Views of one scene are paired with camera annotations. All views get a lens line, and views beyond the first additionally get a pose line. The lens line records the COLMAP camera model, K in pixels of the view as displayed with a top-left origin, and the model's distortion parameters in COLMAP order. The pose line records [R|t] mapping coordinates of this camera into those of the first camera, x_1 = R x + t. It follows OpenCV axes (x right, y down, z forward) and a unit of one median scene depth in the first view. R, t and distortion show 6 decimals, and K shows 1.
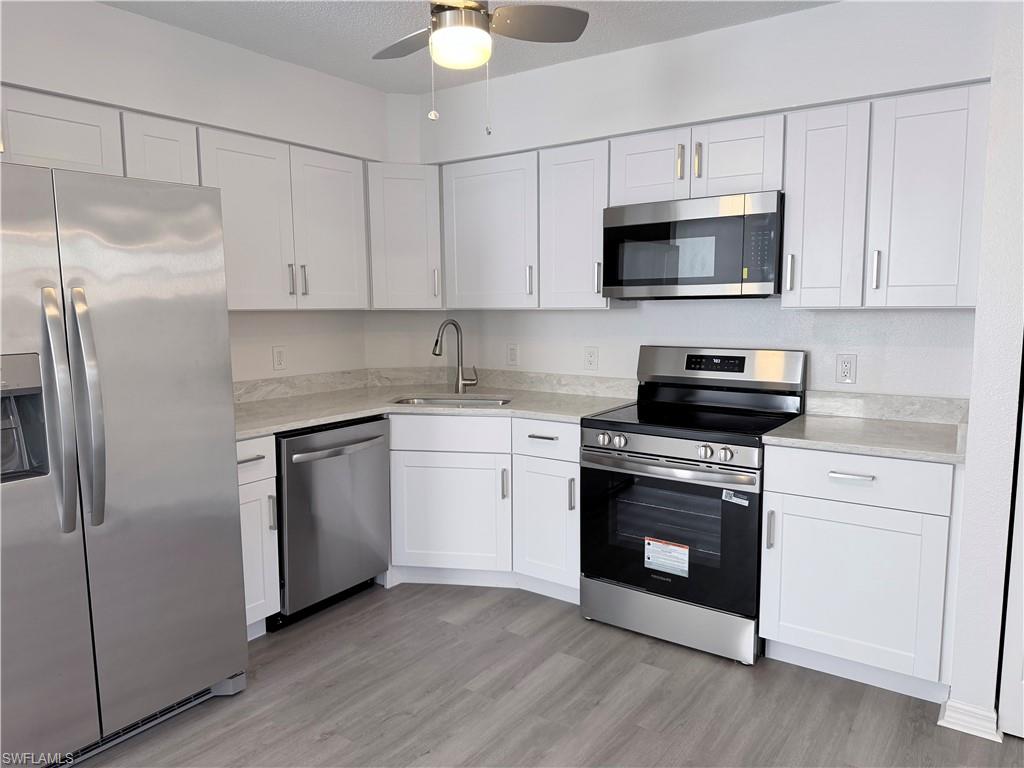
lens RADIAL K [[705.1, 0, 526.0], [0, 705.1, 381.6], [0, 0, 1]] dist [0.087869, -0.132444]
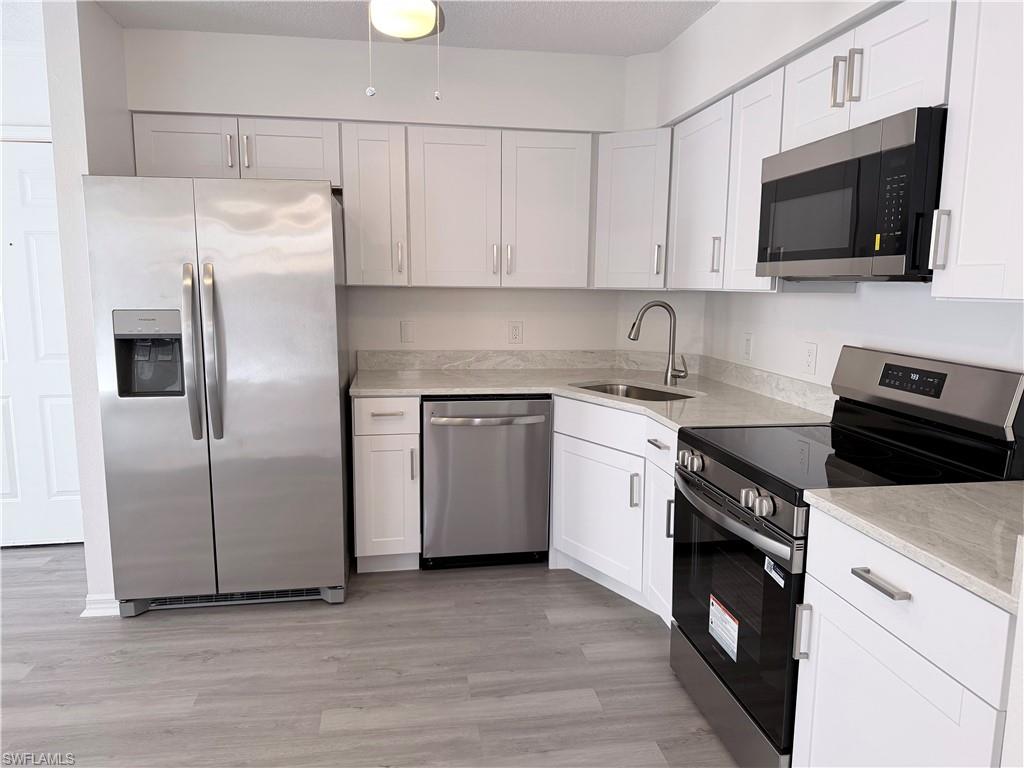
lens RADIAL K [[712.8, 0, 512.0], [0, 712.8, 384.0], [0, 0, 1]] dist [0.059510, -0.092667]
pose [[0.707626, 0.116371, -0.696938, 0.498453], [-0.096343, 0.993023, 0.067989, -0.033860], [0.699988, 0.019035, 0.713901, 0.278647]]
